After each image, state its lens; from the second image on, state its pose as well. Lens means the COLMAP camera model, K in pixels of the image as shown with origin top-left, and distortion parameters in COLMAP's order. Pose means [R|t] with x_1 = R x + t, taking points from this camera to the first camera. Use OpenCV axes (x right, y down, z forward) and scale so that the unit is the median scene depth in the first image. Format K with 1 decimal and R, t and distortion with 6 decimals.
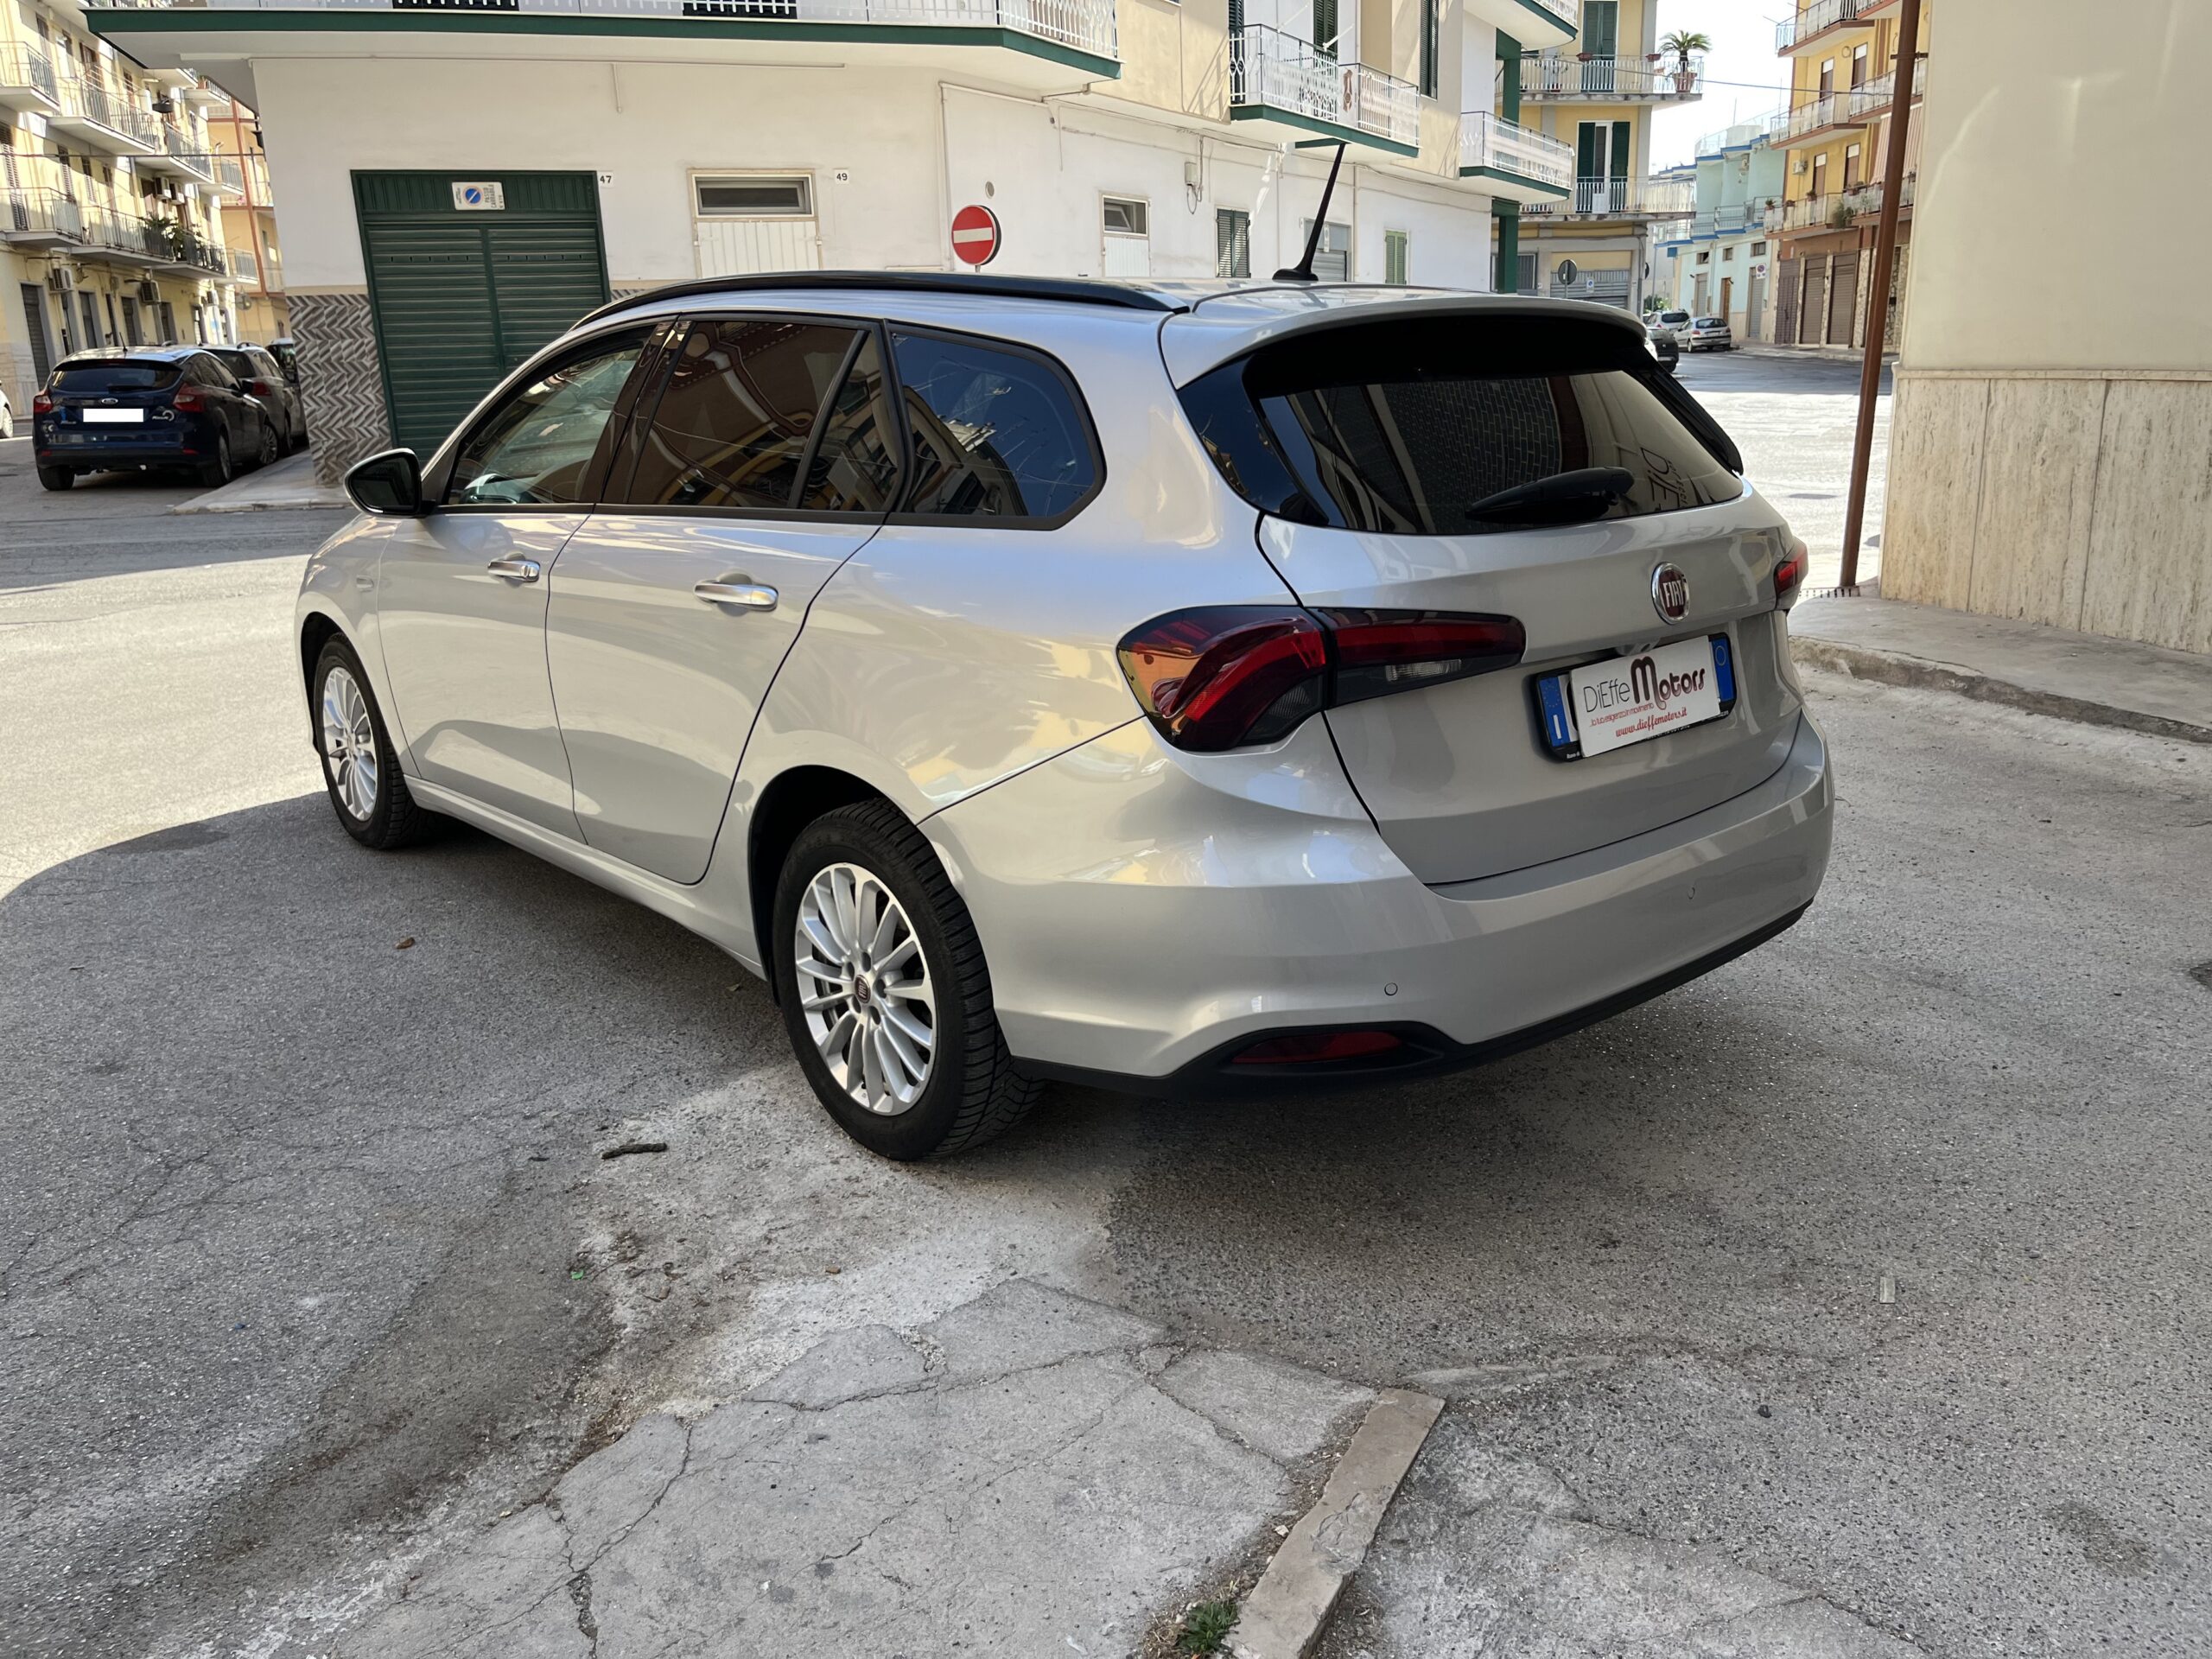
lens RADIAL K [[1671.9, 0, 1106.7], [0, 1671.9, 826.6], [0, 0, 1]] dist [0.061056, -0.092155]
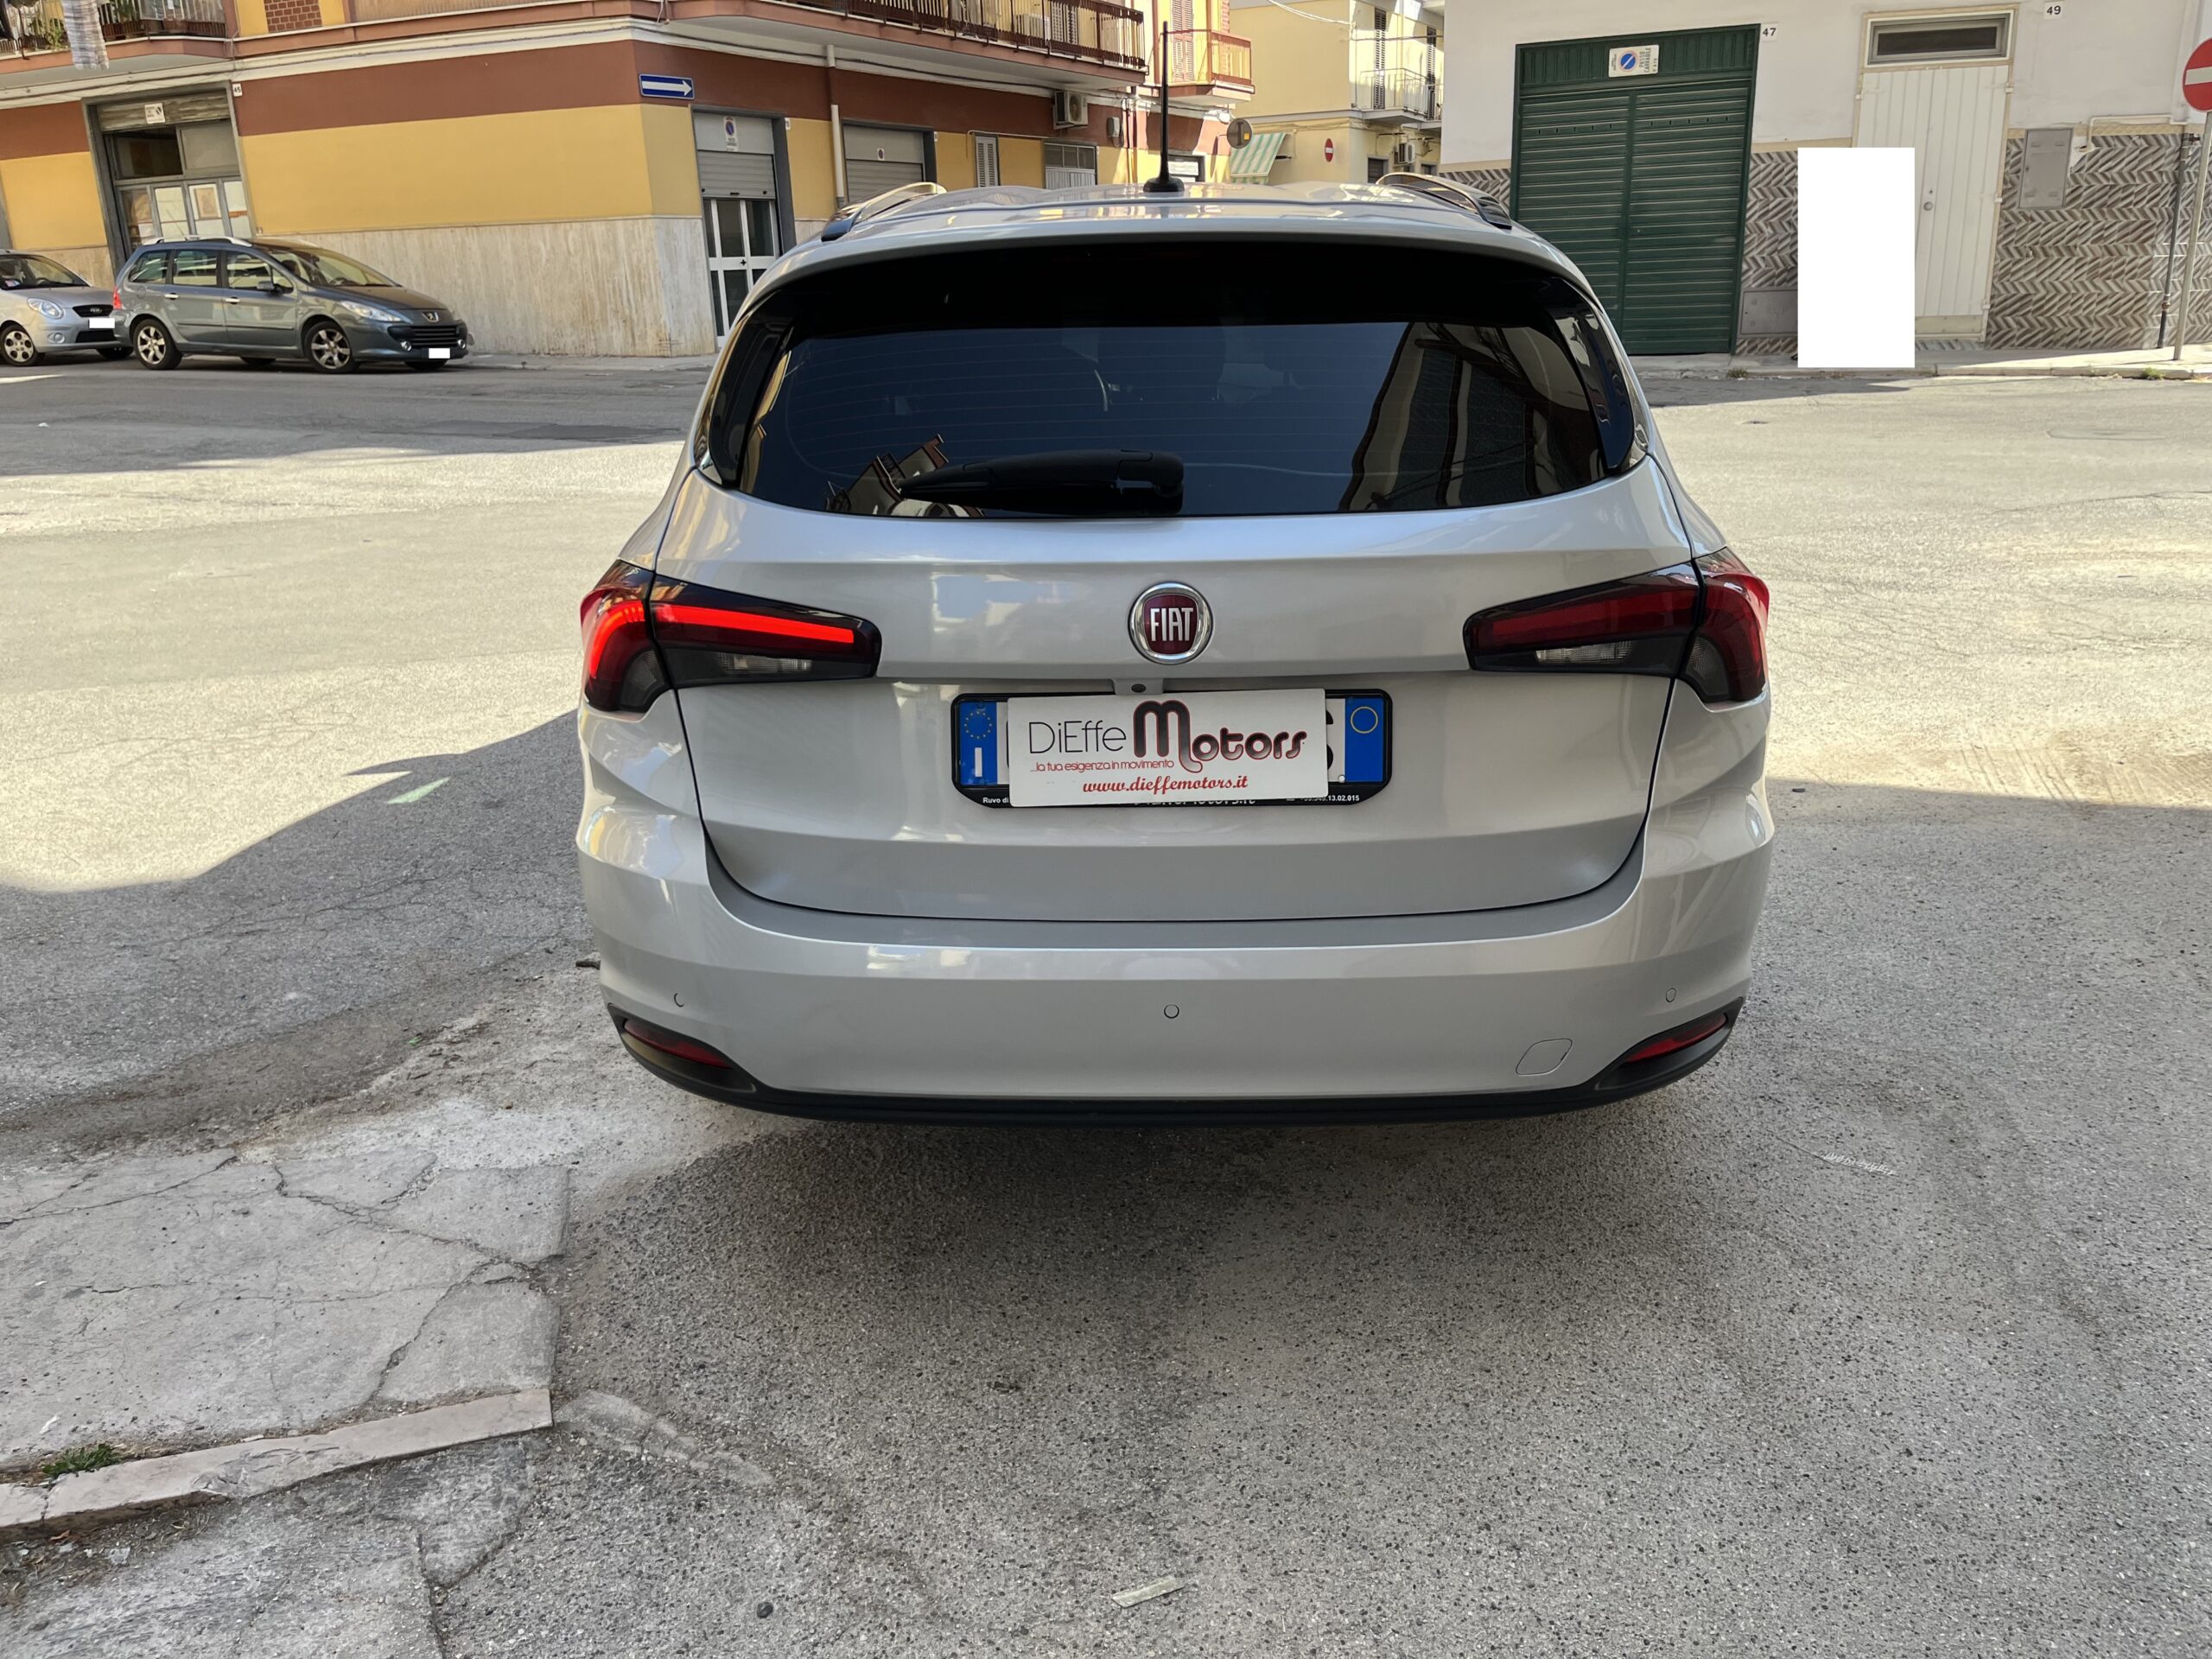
lens RADIAL K [[1652.5, 0, 1106.0], [0, 1652.5, 829.5], [0, 0, 1]] dist [0.070076, -0.094361]
pose [[0.738199, 0.227544, -0.635048, 0.647837], [-0.176863, 0.973746, 0.143312, -0.119713], [0.650985, 0.006524, 0.759062, 0.329914]]
